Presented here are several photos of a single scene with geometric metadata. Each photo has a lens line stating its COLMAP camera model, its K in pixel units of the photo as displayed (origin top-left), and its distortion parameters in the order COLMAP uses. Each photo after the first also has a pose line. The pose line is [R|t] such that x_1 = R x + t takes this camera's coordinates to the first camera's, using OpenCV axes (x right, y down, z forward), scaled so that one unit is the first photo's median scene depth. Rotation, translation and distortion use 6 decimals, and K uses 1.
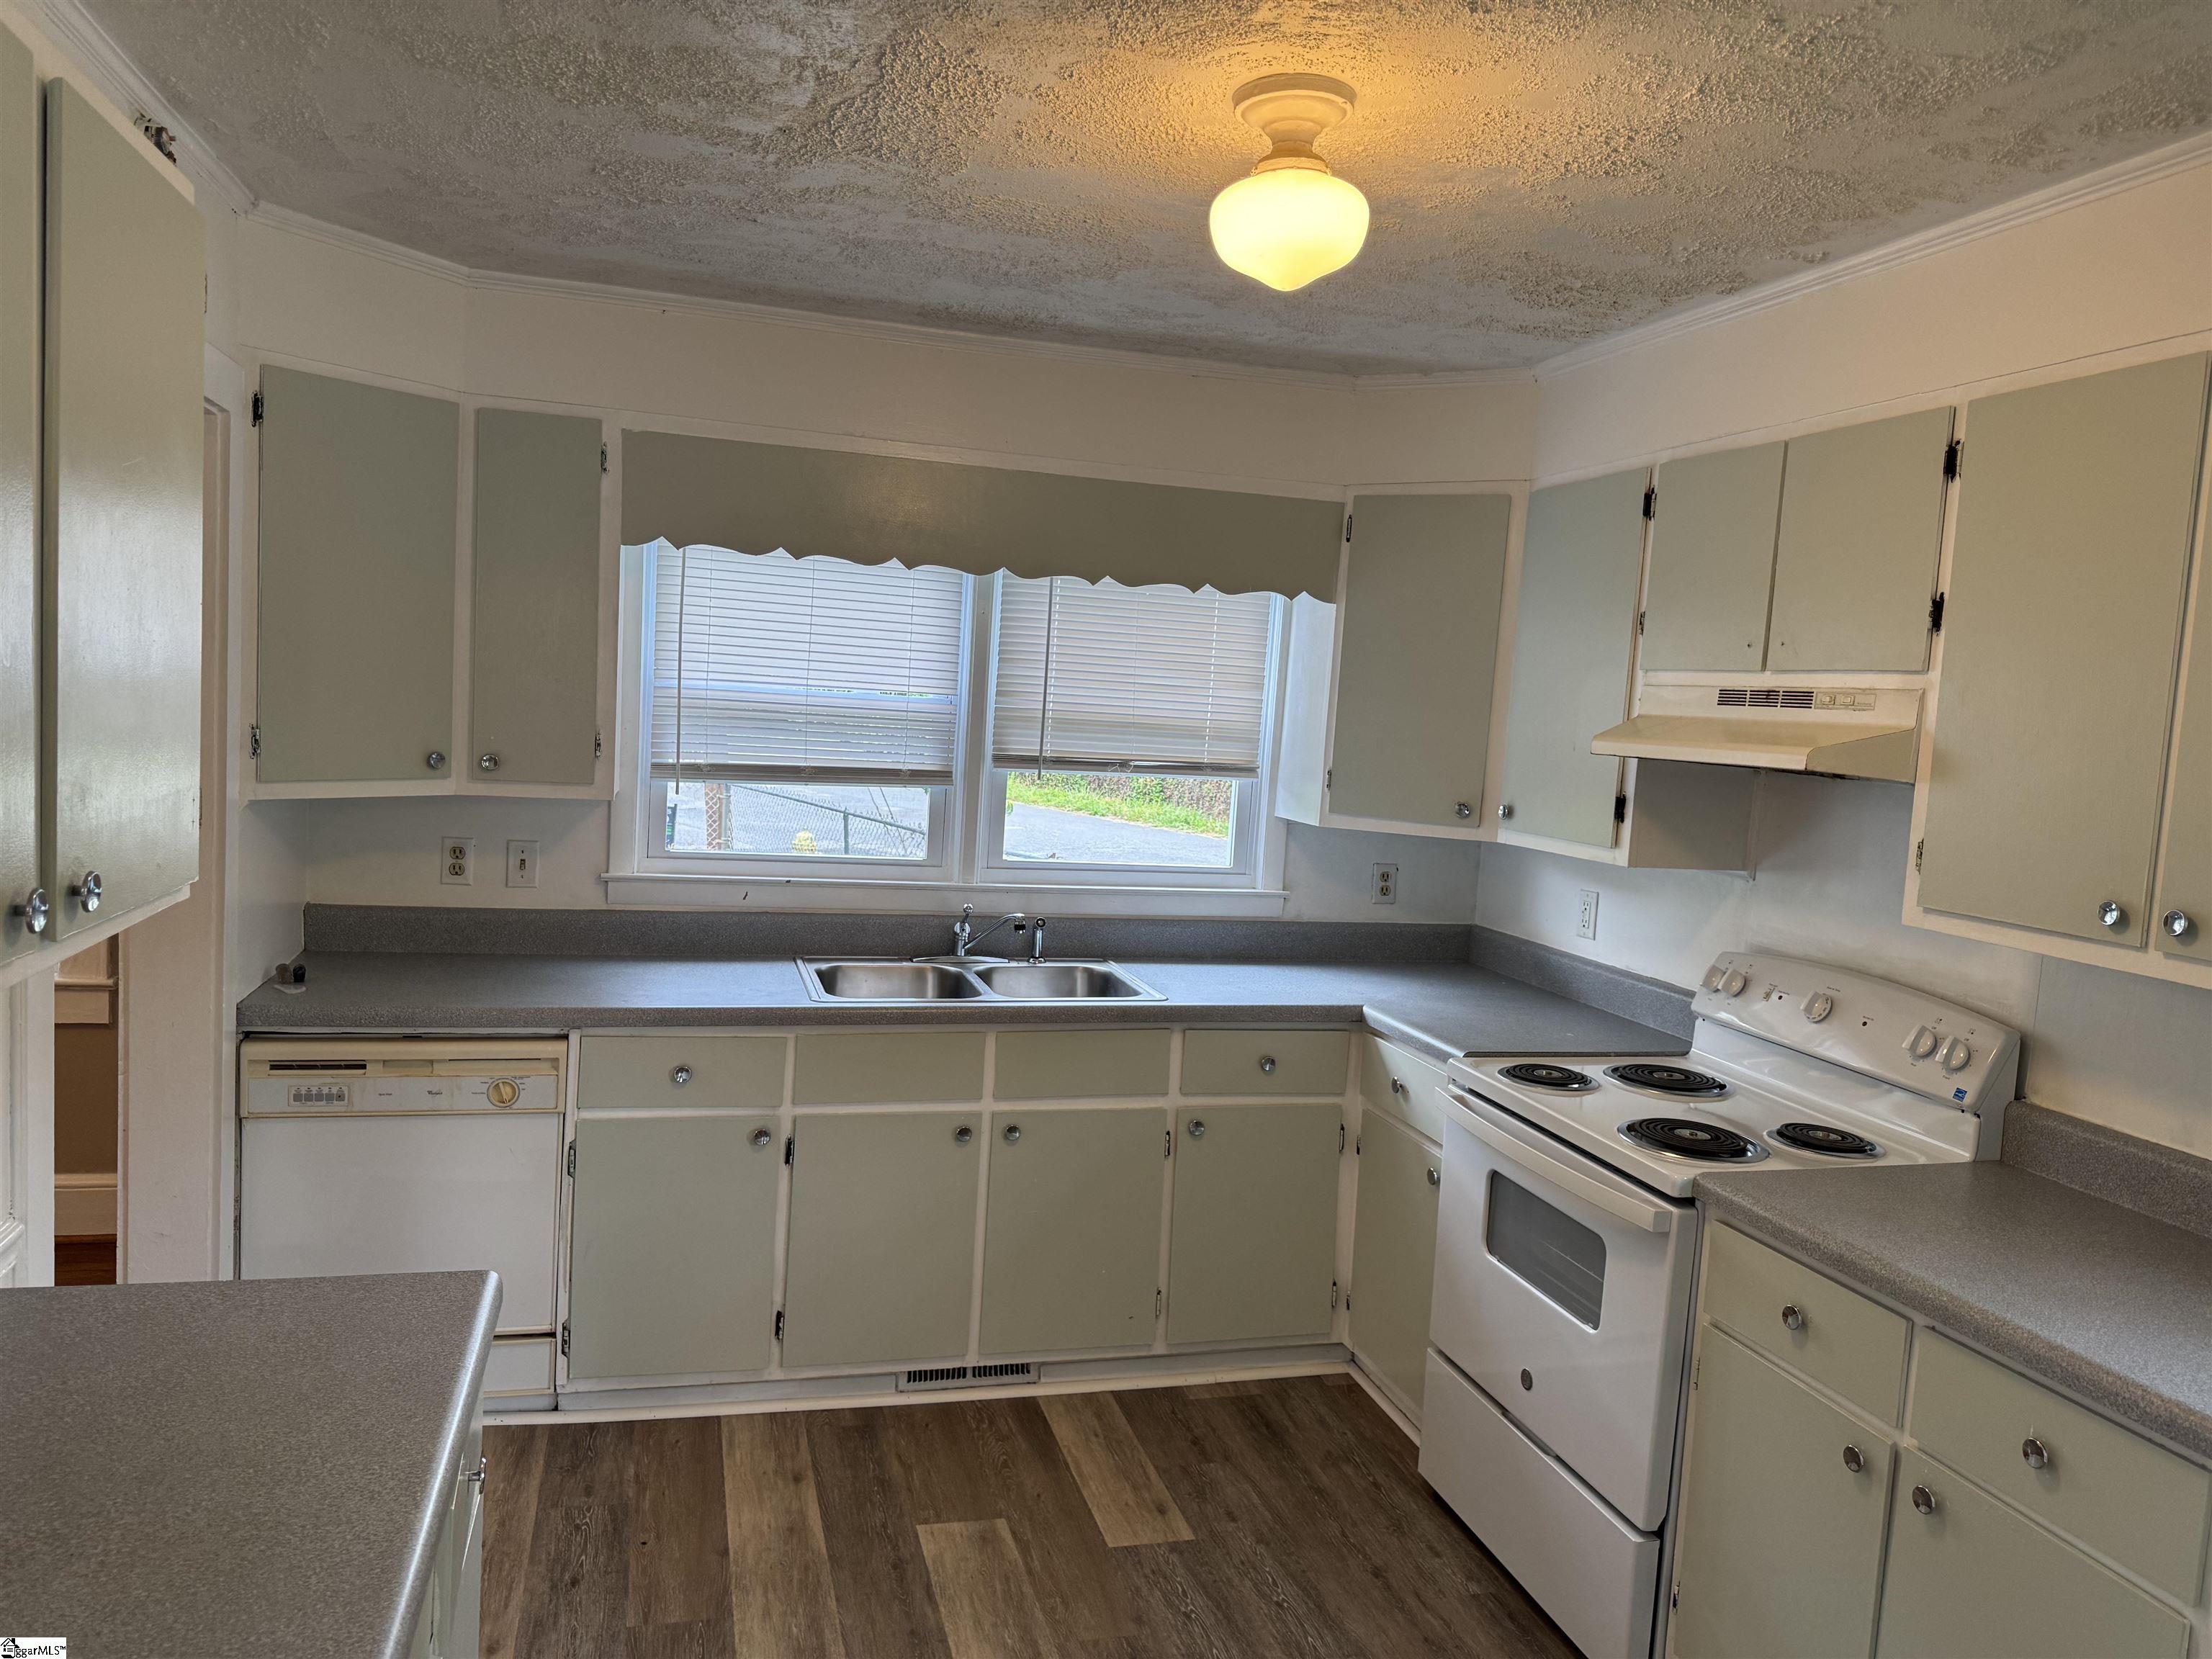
lens RADIAL K [[1556.3, 0, 1106.0], [0, 1556.3, 829.5], [0, 0, 1]] dist [0.076730, -0.089281]
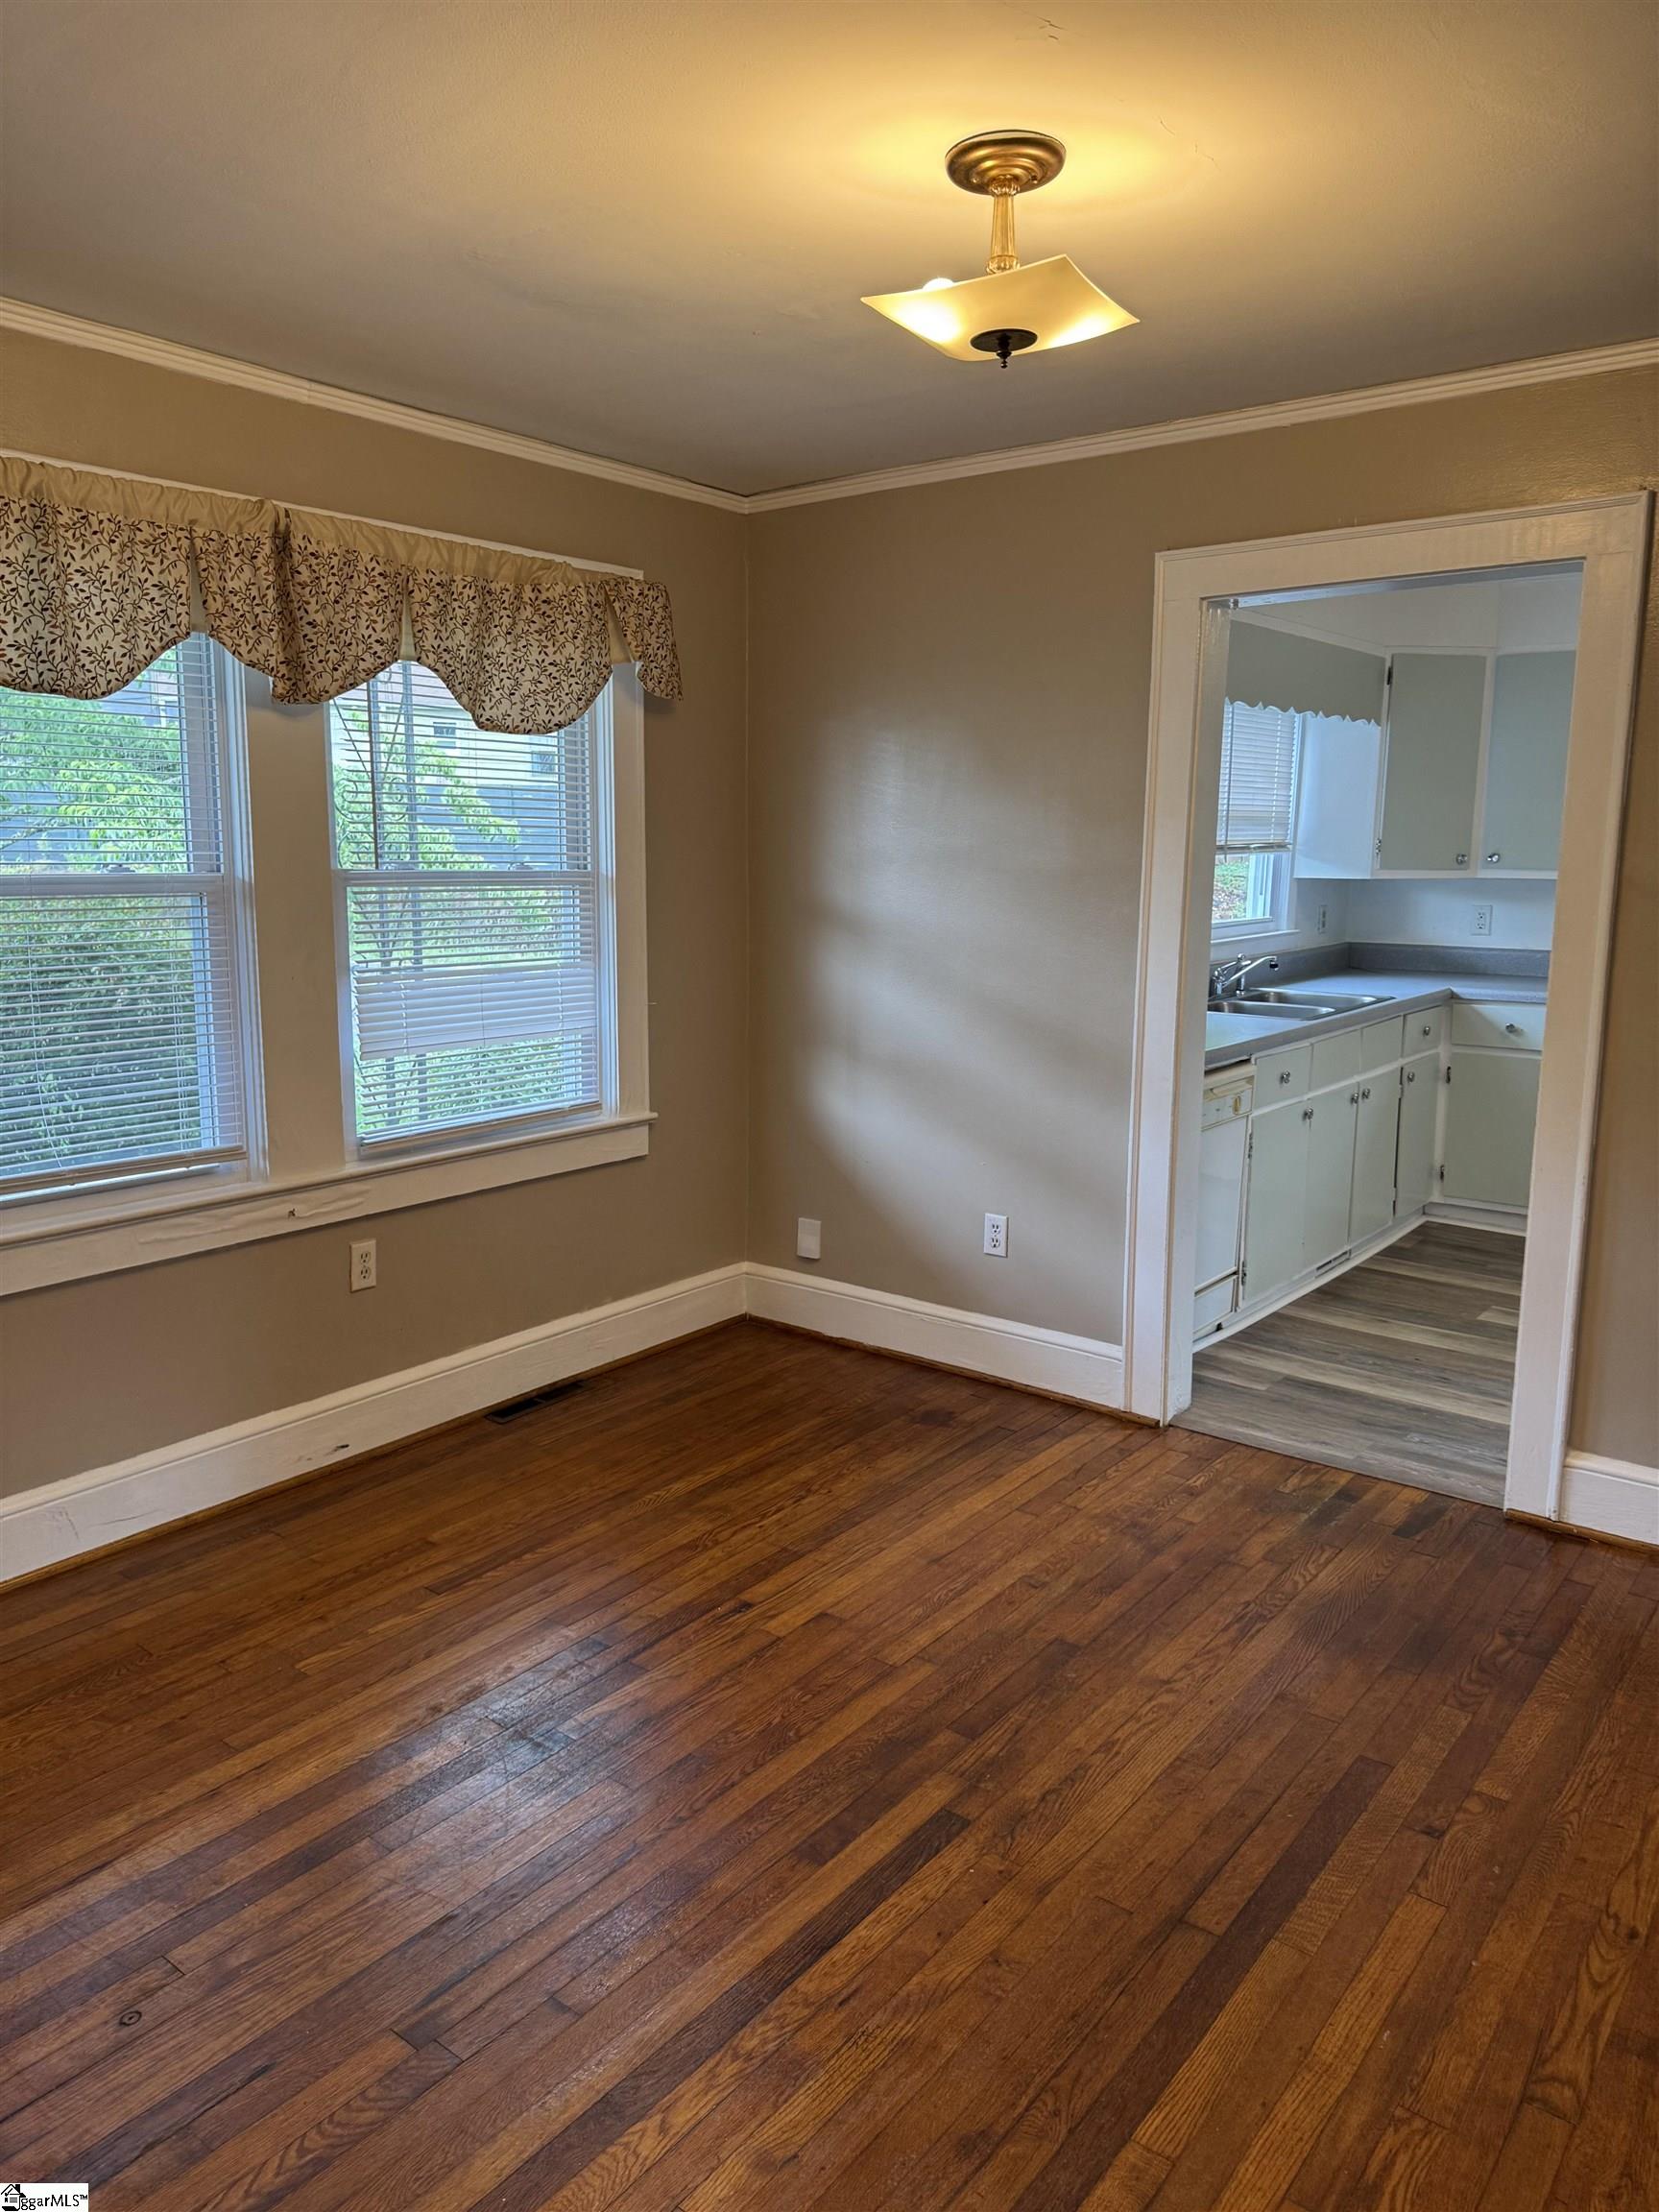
lens RADIAL K [[1556.3, 0, 829.5], [0, 1556.3, 1106.0], [0, 0, 1]] dist [0.076730, -0.089281]
pose [[0.798486, -0.159486, 0.580504, -1.553065], [0.093183, 0.985391, 0.142550, -0.066198], [-0.594758, -0.059731, 0.801682, 0.112355]]
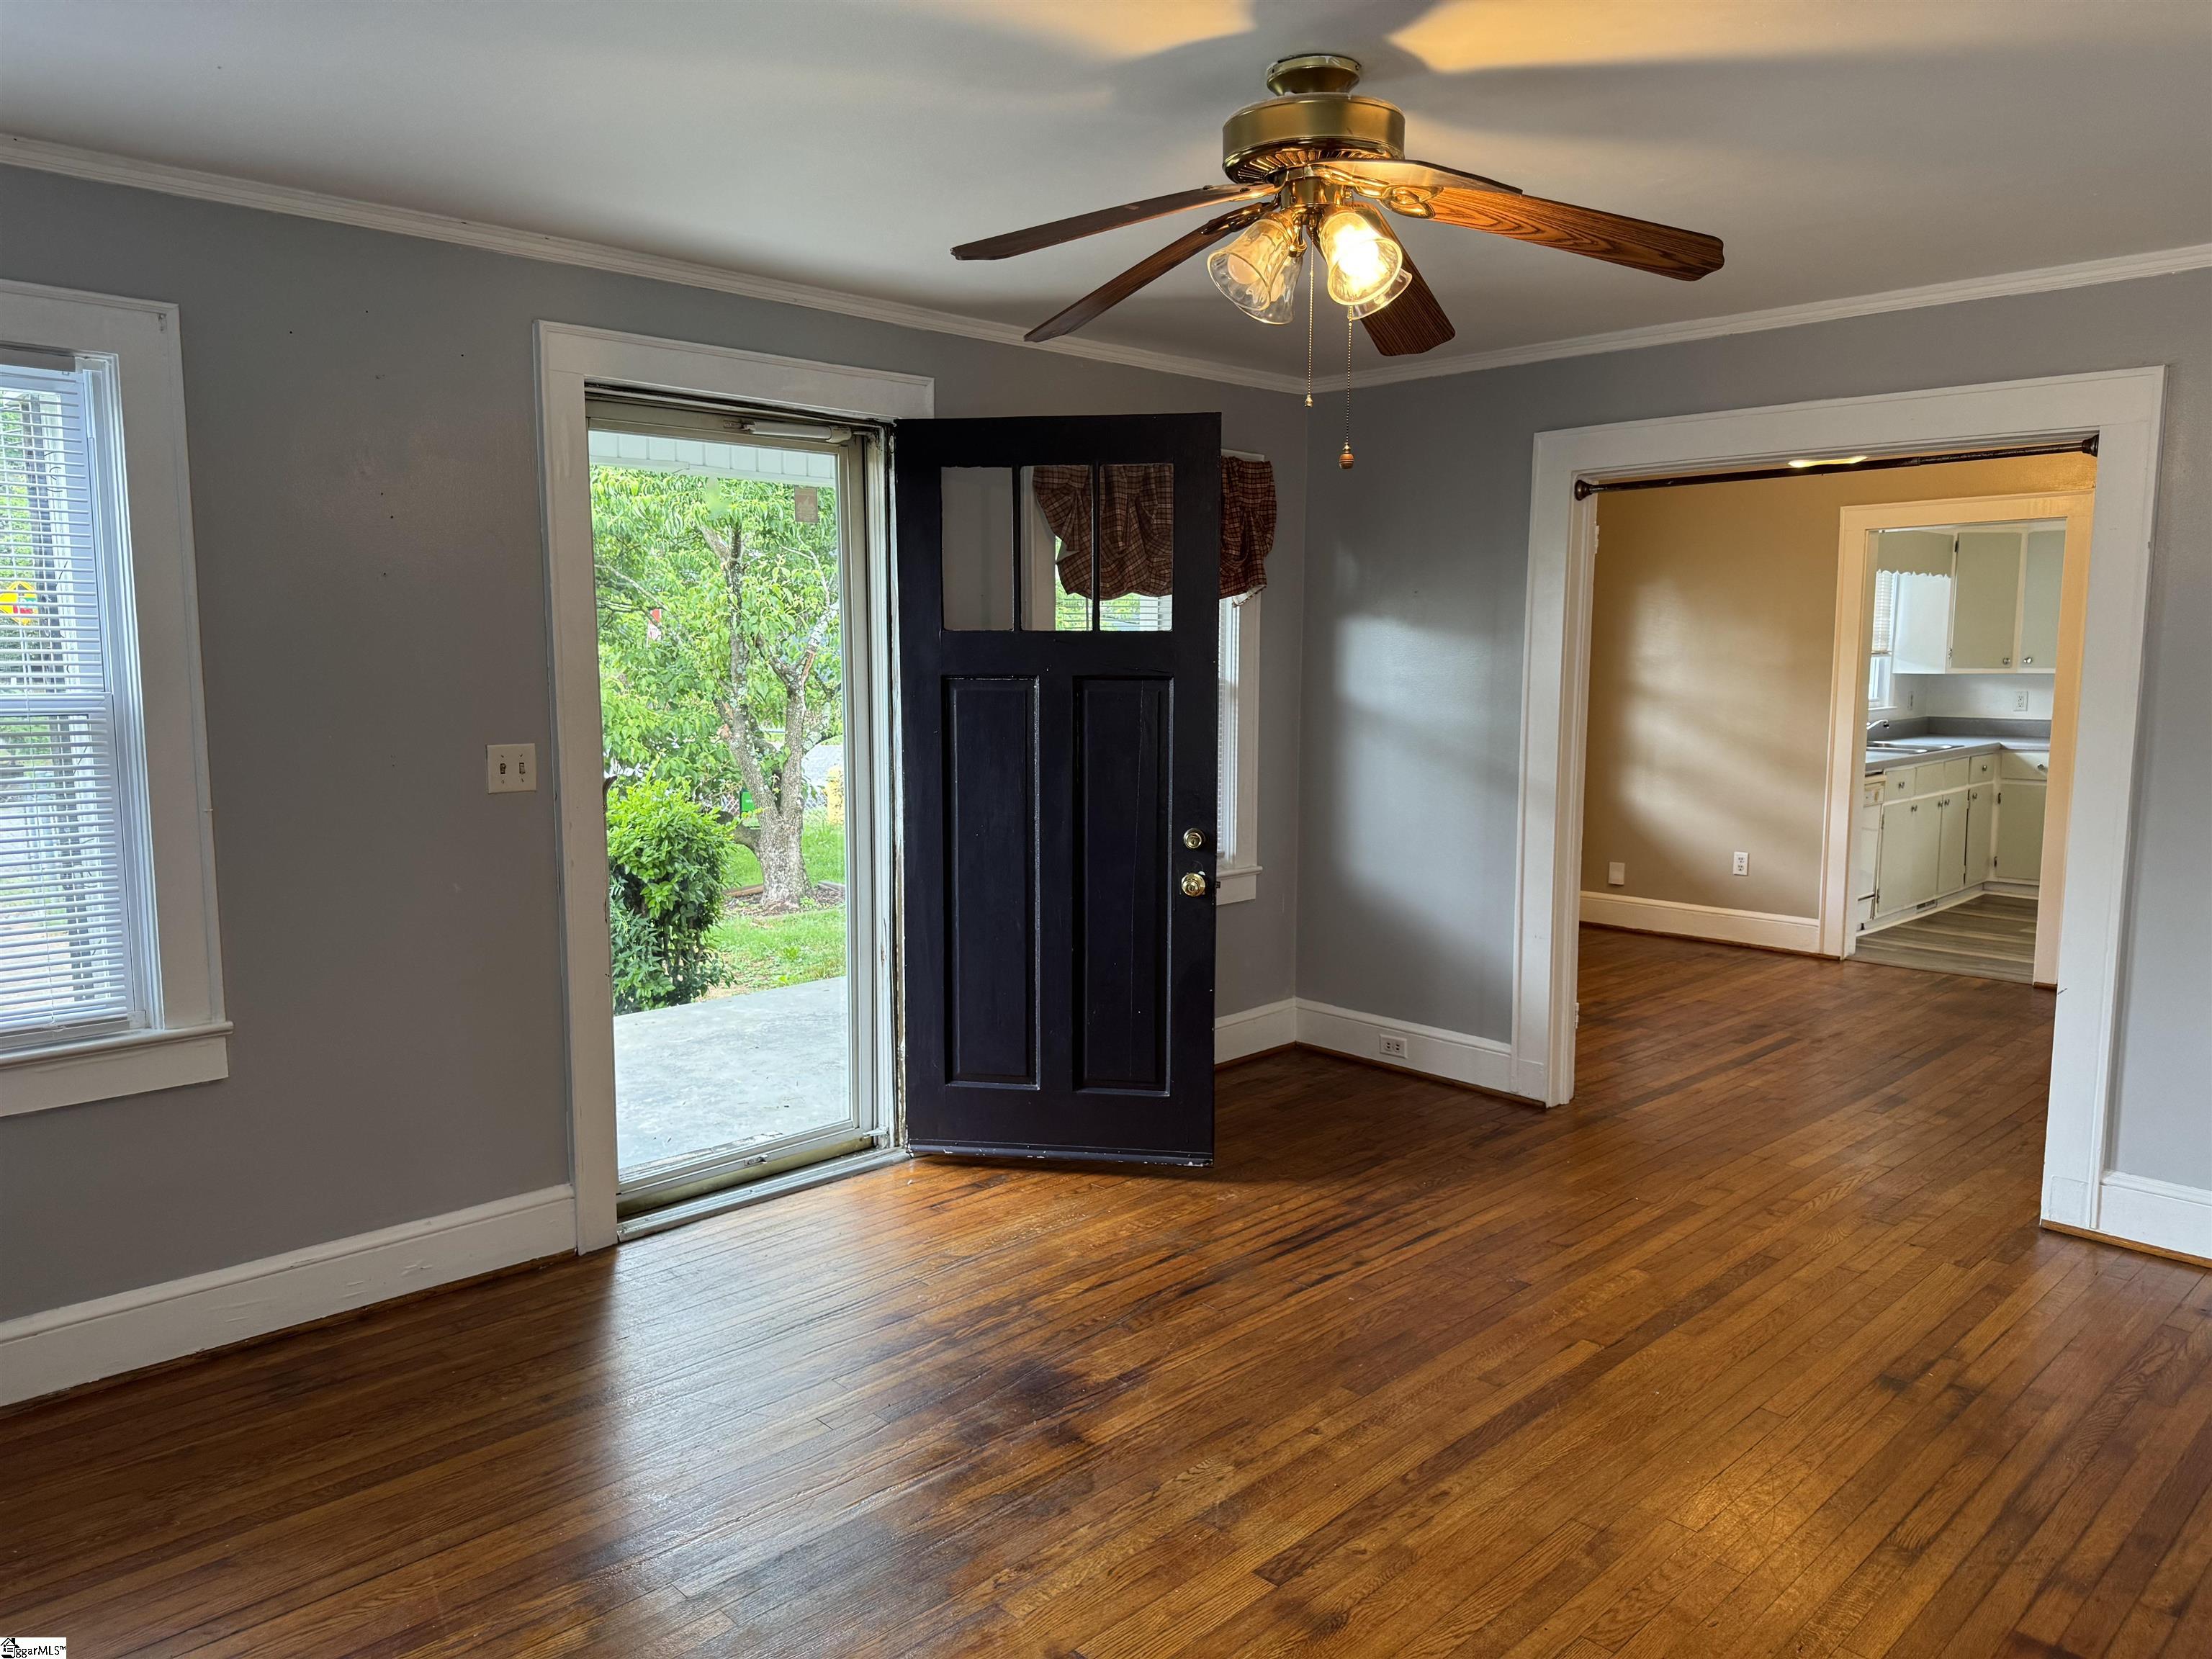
lens RADIAL K [[1618.4, 0, 1106.0], [0, 1618.4, 829.5], [0, 0, 1]] dist [0.004371, -0.007844]
pose [[0.867011, -0.114902, 0.484860, -2.836289], [0.088725, 0.993099, 0.076691, -0.089030], [-0.490326, -0.023473, 0.871223, -0.668542]]
